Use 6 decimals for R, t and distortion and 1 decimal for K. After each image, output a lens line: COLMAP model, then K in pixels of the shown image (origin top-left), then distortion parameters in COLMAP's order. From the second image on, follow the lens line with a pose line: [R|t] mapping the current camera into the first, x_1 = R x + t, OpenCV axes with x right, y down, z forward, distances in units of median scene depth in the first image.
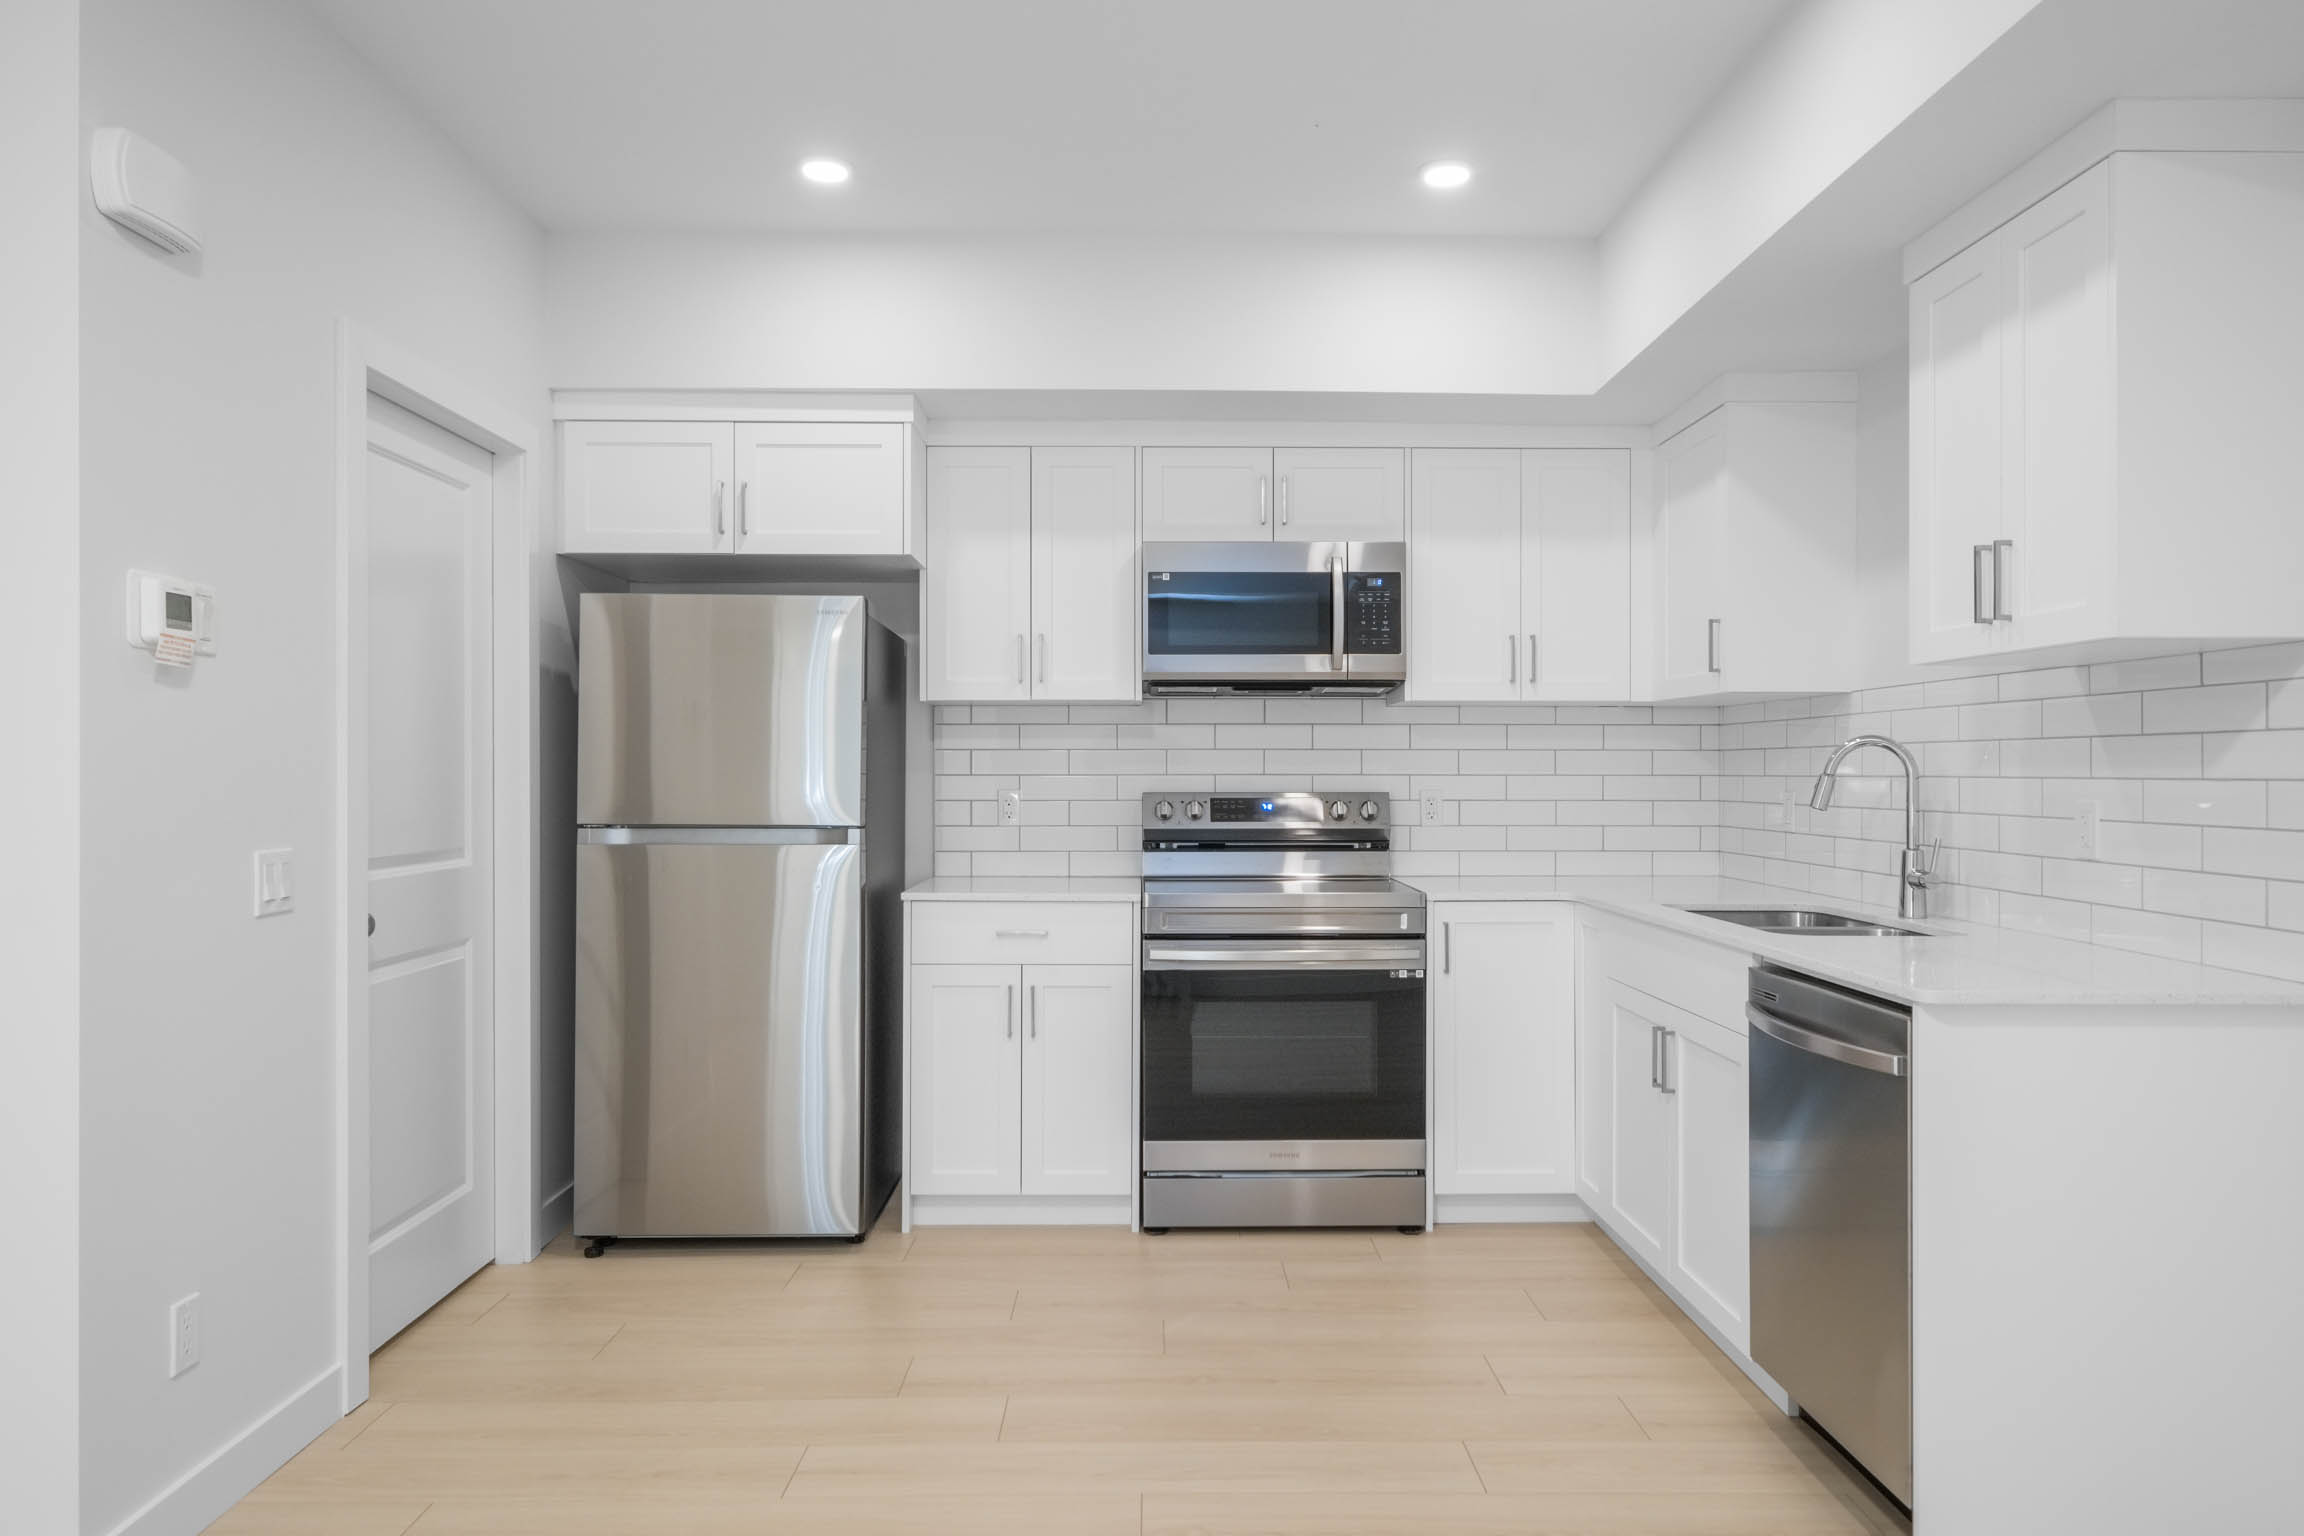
lens RADIAL K [[1512.4, 0, 1155.8], [0, 1512.4, 775.4], [0, 0, 1]] dist [0.002479, 0.002694]
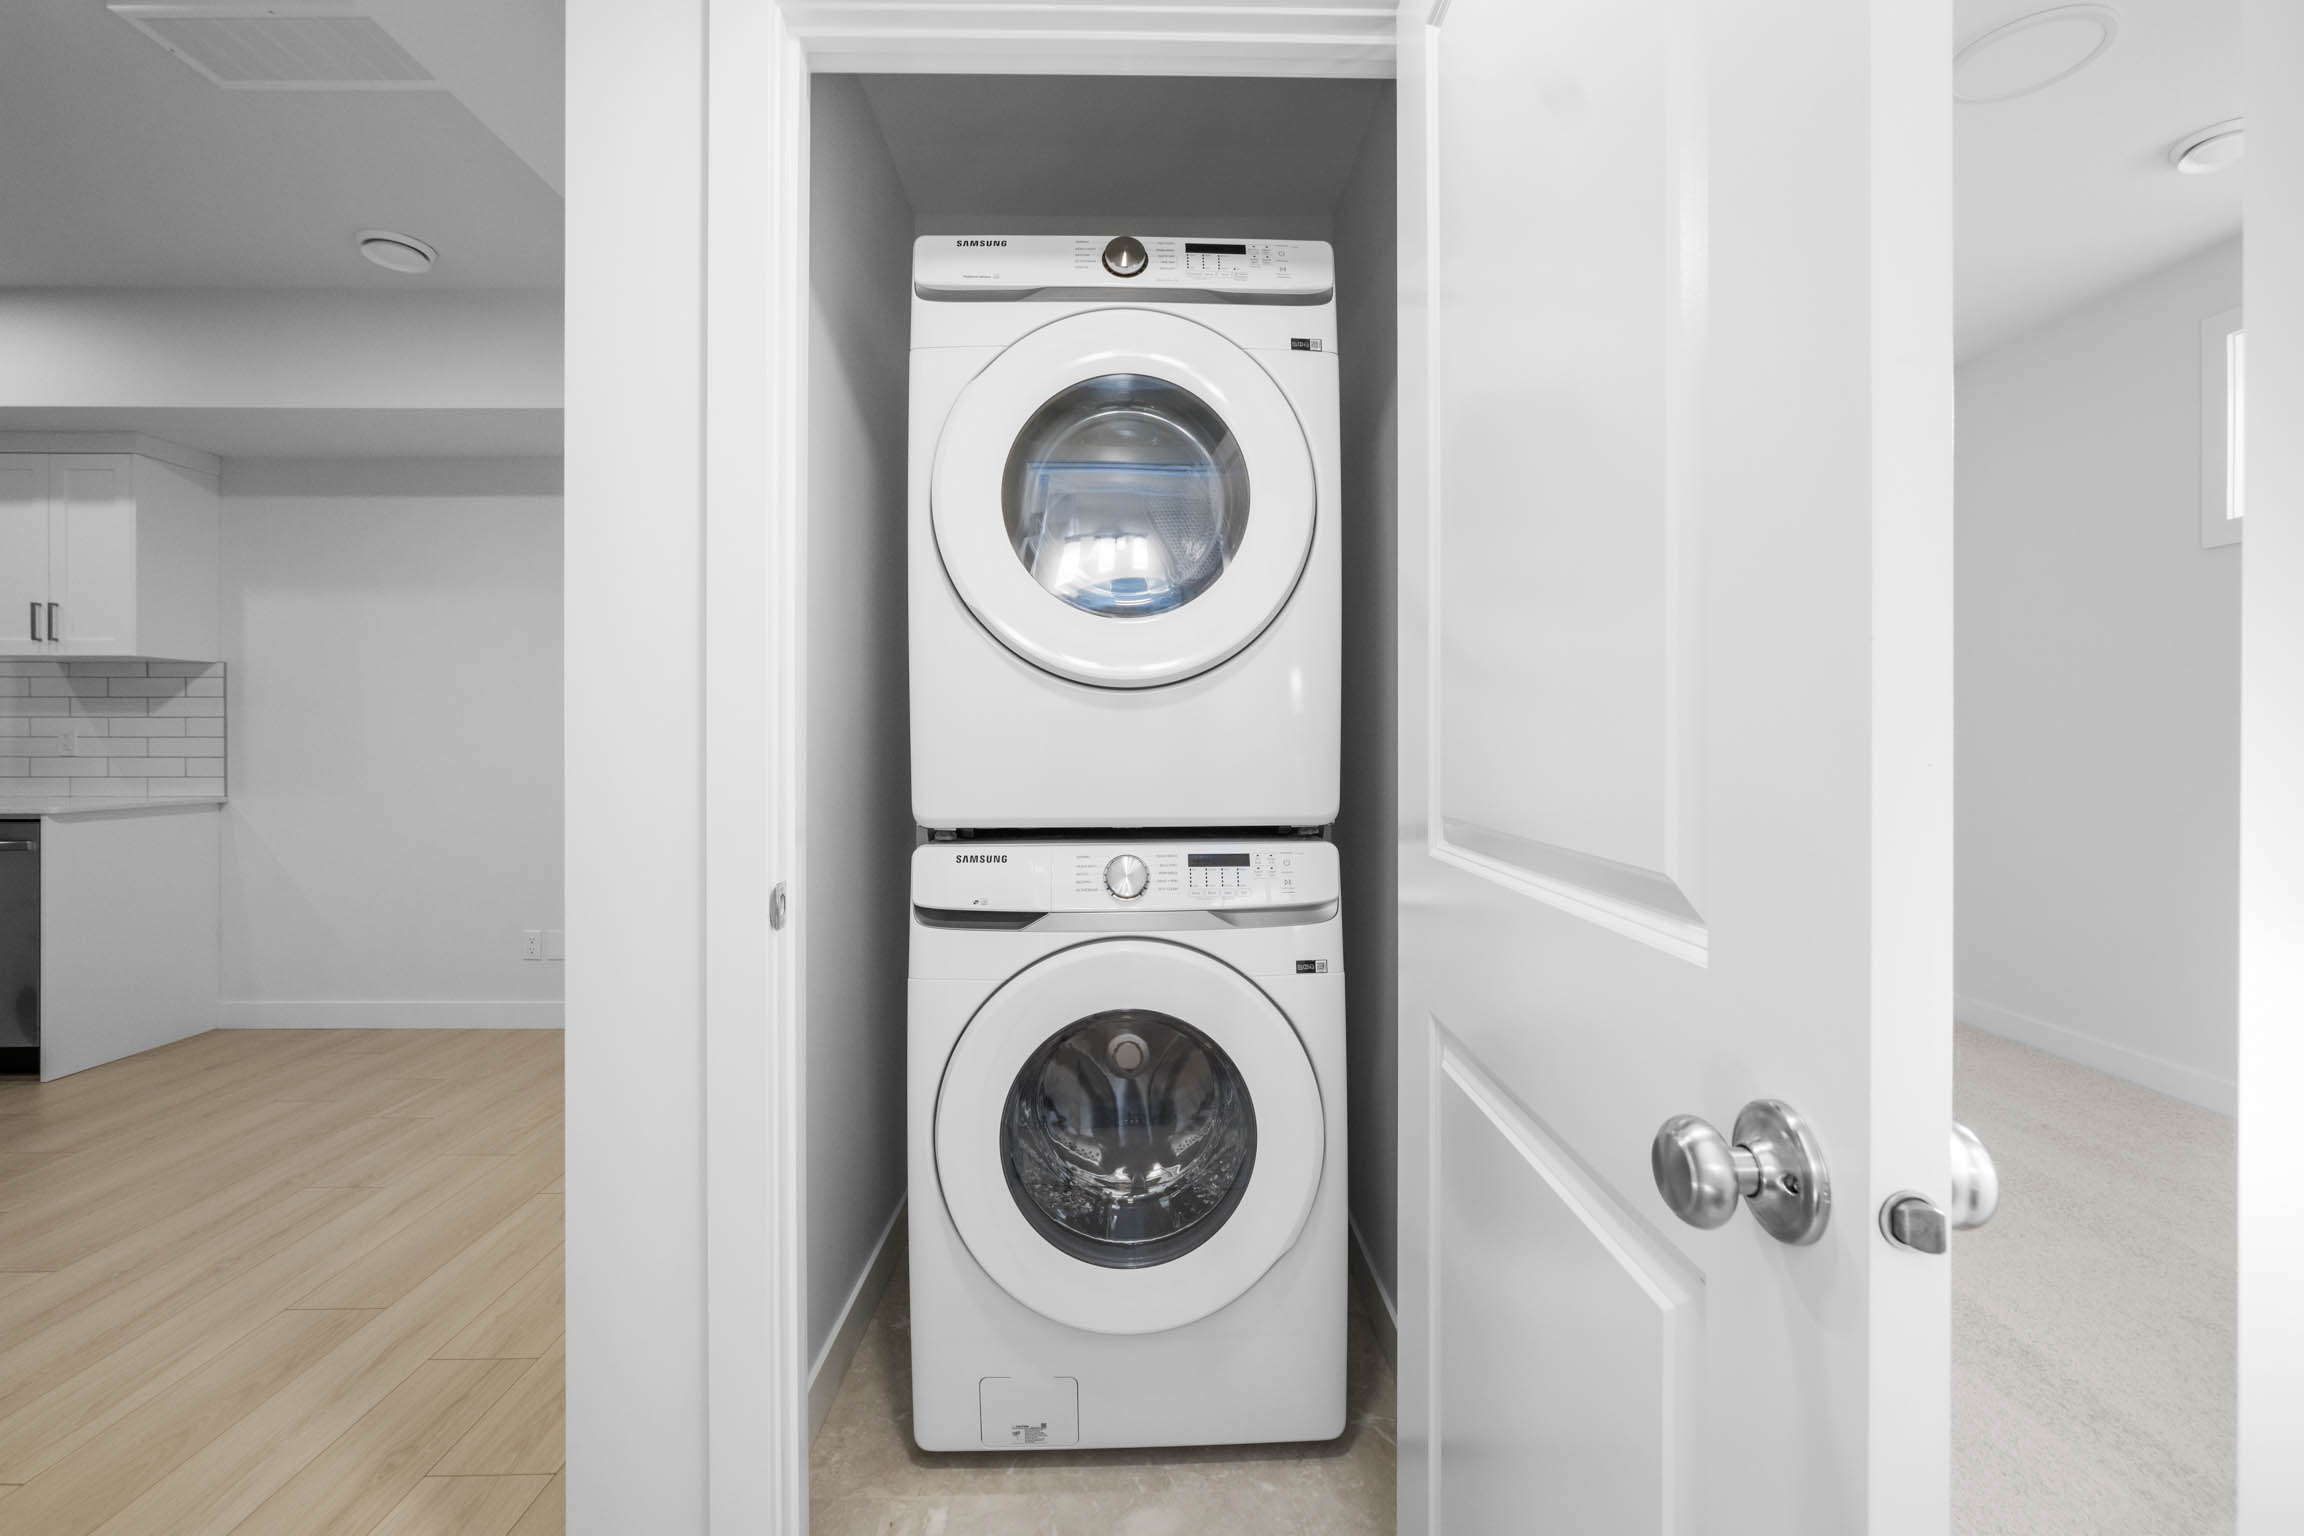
lens RADIAL K [[993.3, 0, 1158.0], [0, 993.3, 741.6], [0, 0, 1]] dist [-0.000261, 0.000579]
pose [[-0.009419, -0.003312, 0.999950, -0.533182], [0.002539, 0.999991, 0.003336, 0.024275], [-0.999952, 0.002570, -0.009410, -0.335598]]
